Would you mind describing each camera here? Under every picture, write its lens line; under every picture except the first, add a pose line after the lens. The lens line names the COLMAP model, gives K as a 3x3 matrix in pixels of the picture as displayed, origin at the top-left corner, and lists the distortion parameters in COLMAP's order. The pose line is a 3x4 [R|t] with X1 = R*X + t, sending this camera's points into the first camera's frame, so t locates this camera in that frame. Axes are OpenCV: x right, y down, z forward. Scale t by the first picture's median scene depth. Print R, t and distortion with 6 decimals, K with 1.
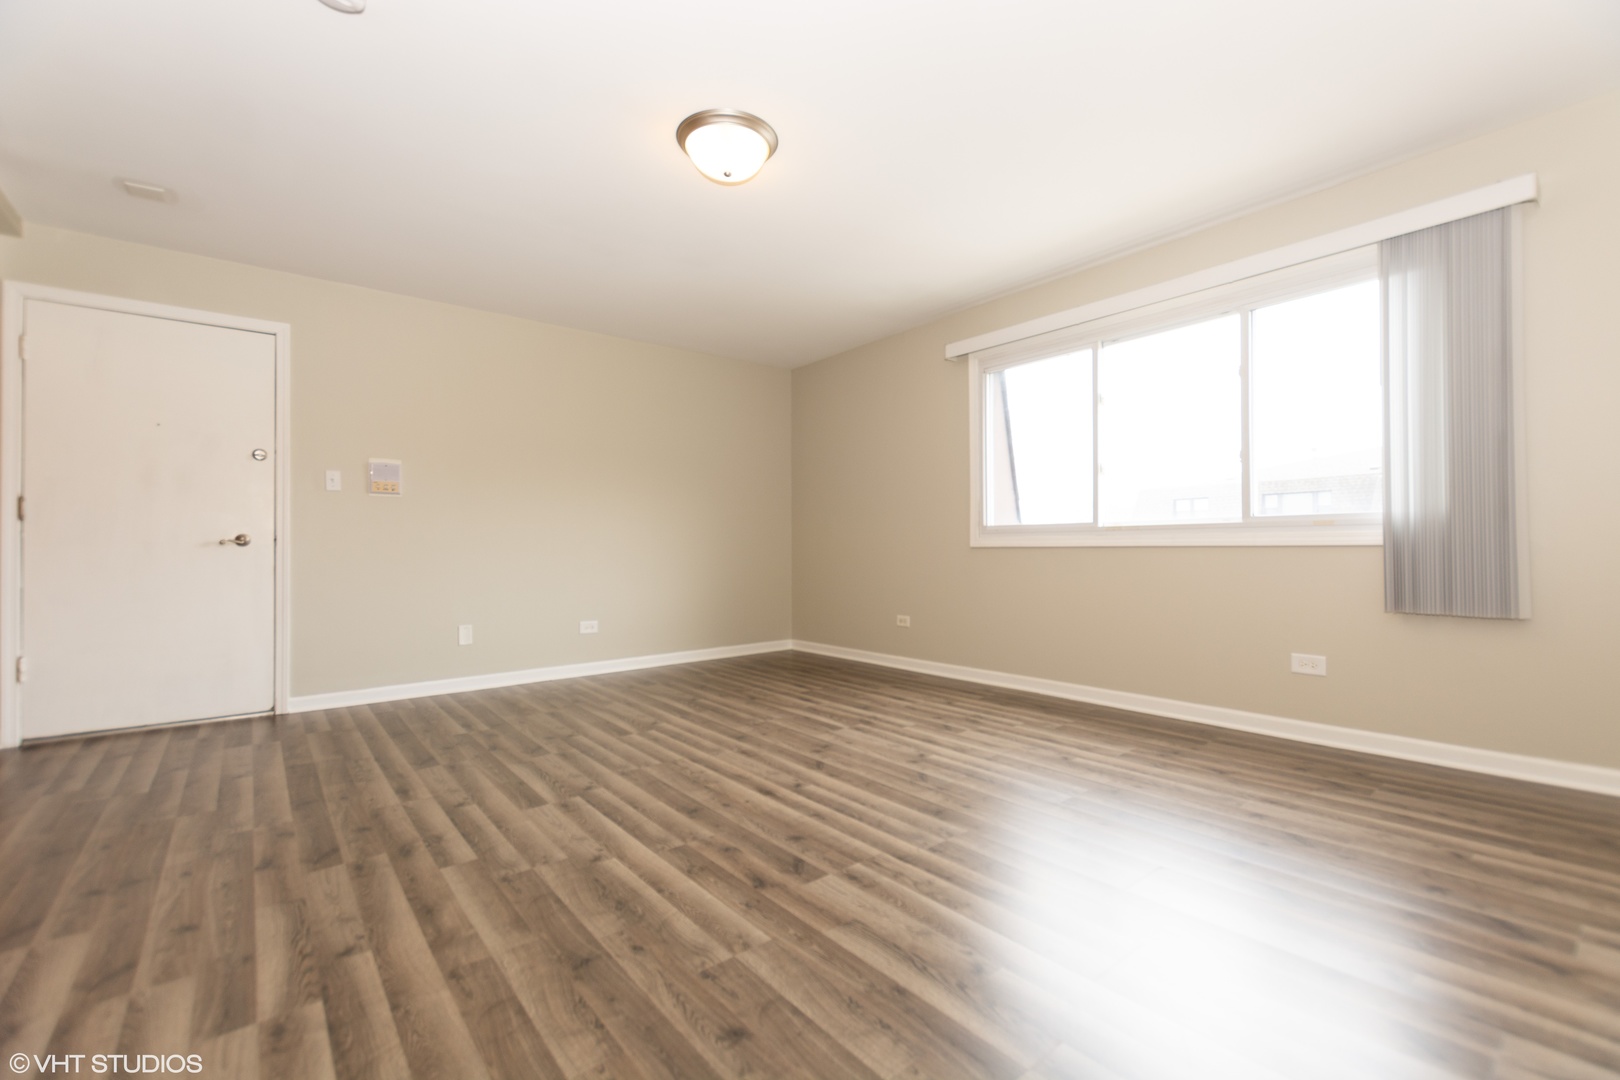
lens RADIAL K [[716.6, 0, 810.0], [0, 716.6, 540.0], [0, 0, 1]] dist [0.000847, 0.000074]
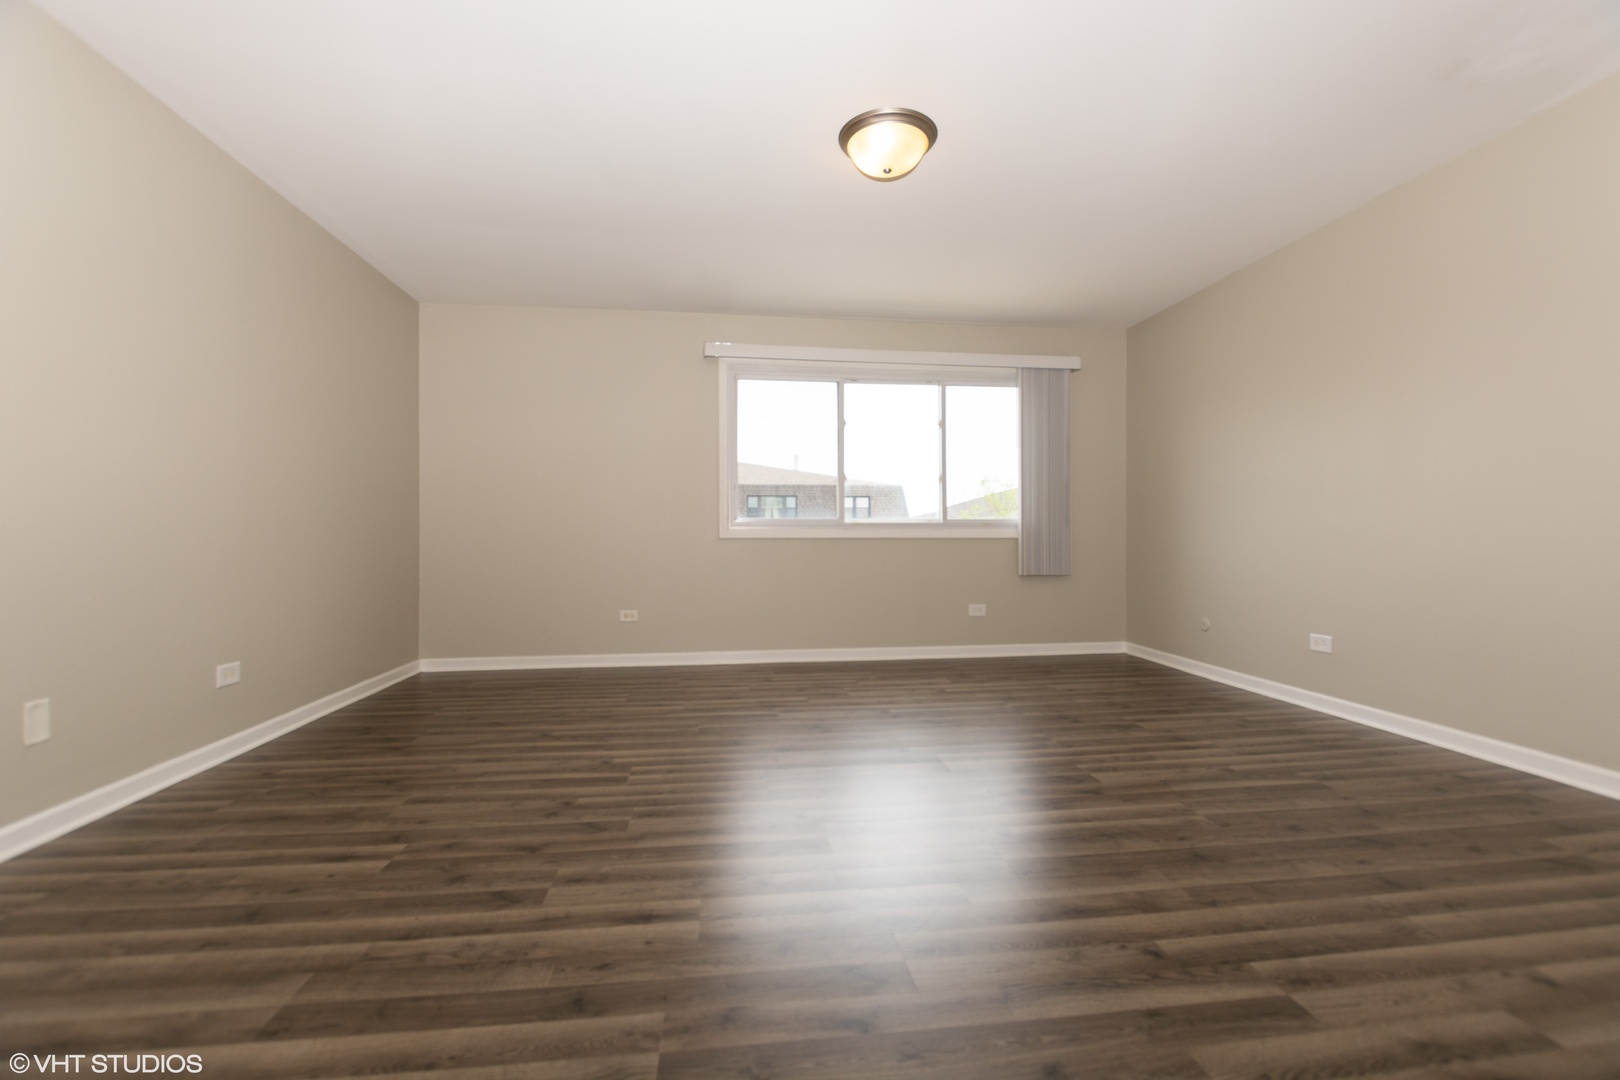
lens RADIAL K [[720.8, 0, 818.4], [0, 720.8, 526.7], [0, 0, 1]] dist [-0.000189, -0.000191]
pose [[0.503000, 0.021317, 0.864023, -1.131547], [-0.009724, 0.999772, -0.019006, 0.020835], [-0.864232, 0.001158, 0.503093, 0.598451]]
